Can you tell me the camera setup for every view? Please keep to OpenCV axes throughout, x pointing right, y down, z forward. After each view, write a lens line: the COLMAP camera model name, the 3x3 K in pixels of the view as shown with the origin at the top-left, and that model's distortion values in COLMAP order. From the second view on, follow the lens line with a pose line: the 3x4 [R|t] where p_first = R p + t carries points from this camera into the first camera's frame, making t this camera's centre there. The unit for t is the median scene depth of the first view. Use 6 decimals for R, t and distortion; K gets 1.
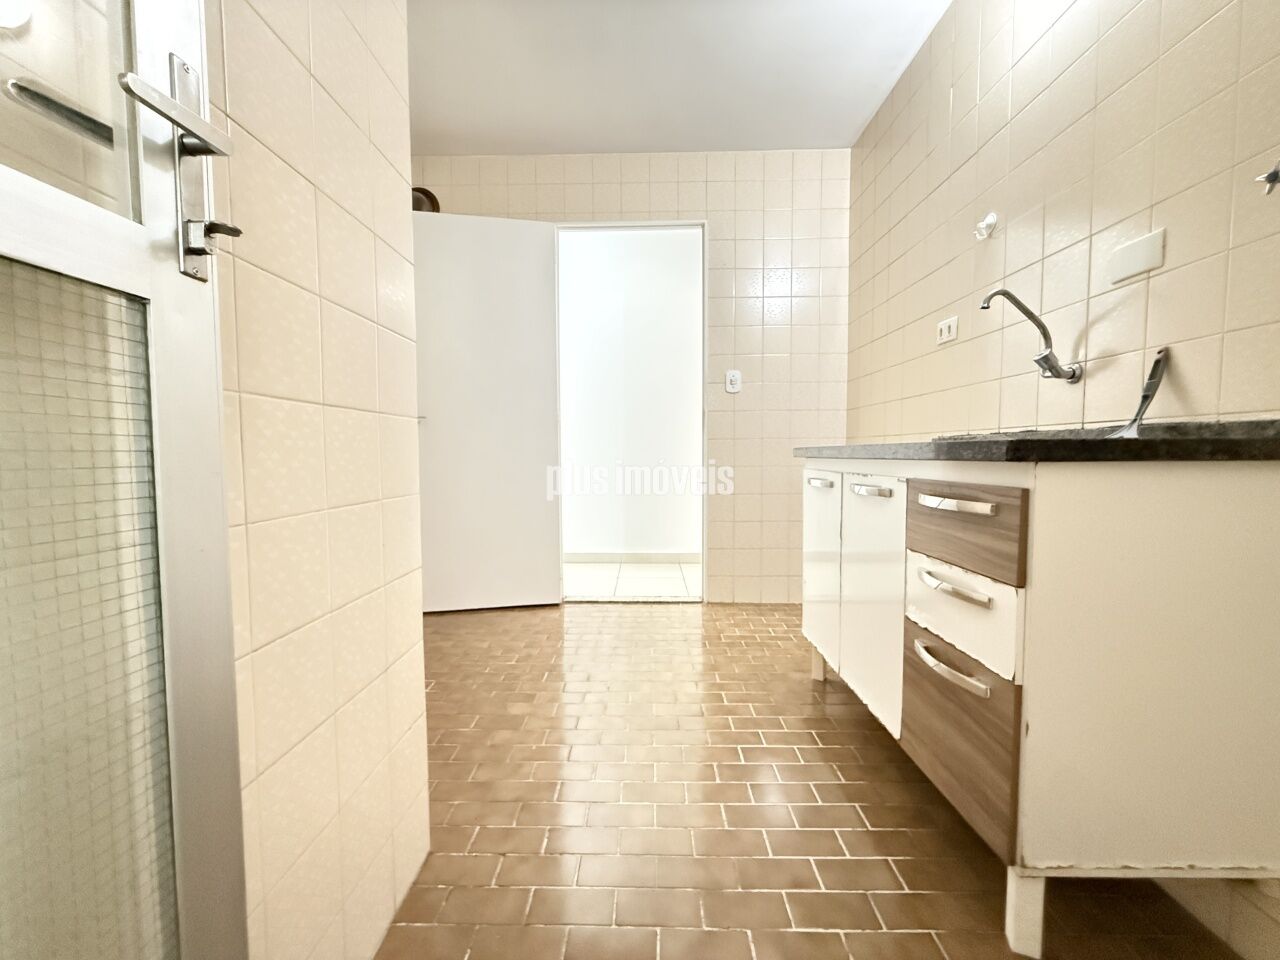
lens RADIAL K [[512.5, 0, 640.0], [0, 512.5, 480.0], [0, 0, 1]] dist [-0.002084, 0.000289]
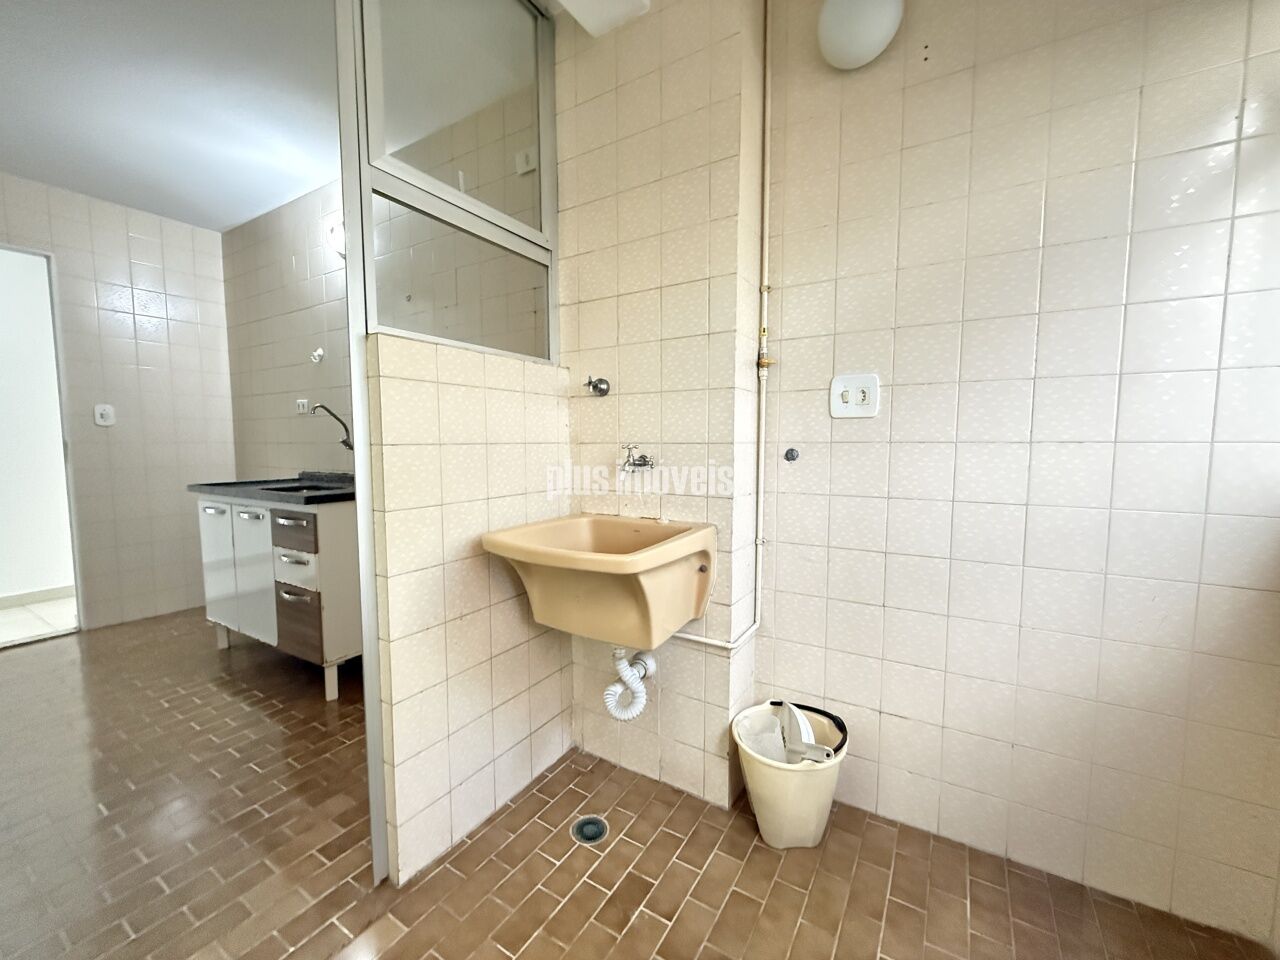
lens RADIAL K [[512.5, 0, 640.0], [0, 512.5, 480.0], [0, 0, 1]] dist [-0.002084, 0.000289]
pose [[0.507793, -0.060783, 0.859332, -0.293775], [0.047745, 0.997960, 0.042375, -0.089270], [-0.860155, 0.019511, 0.509660, -0.827651]]
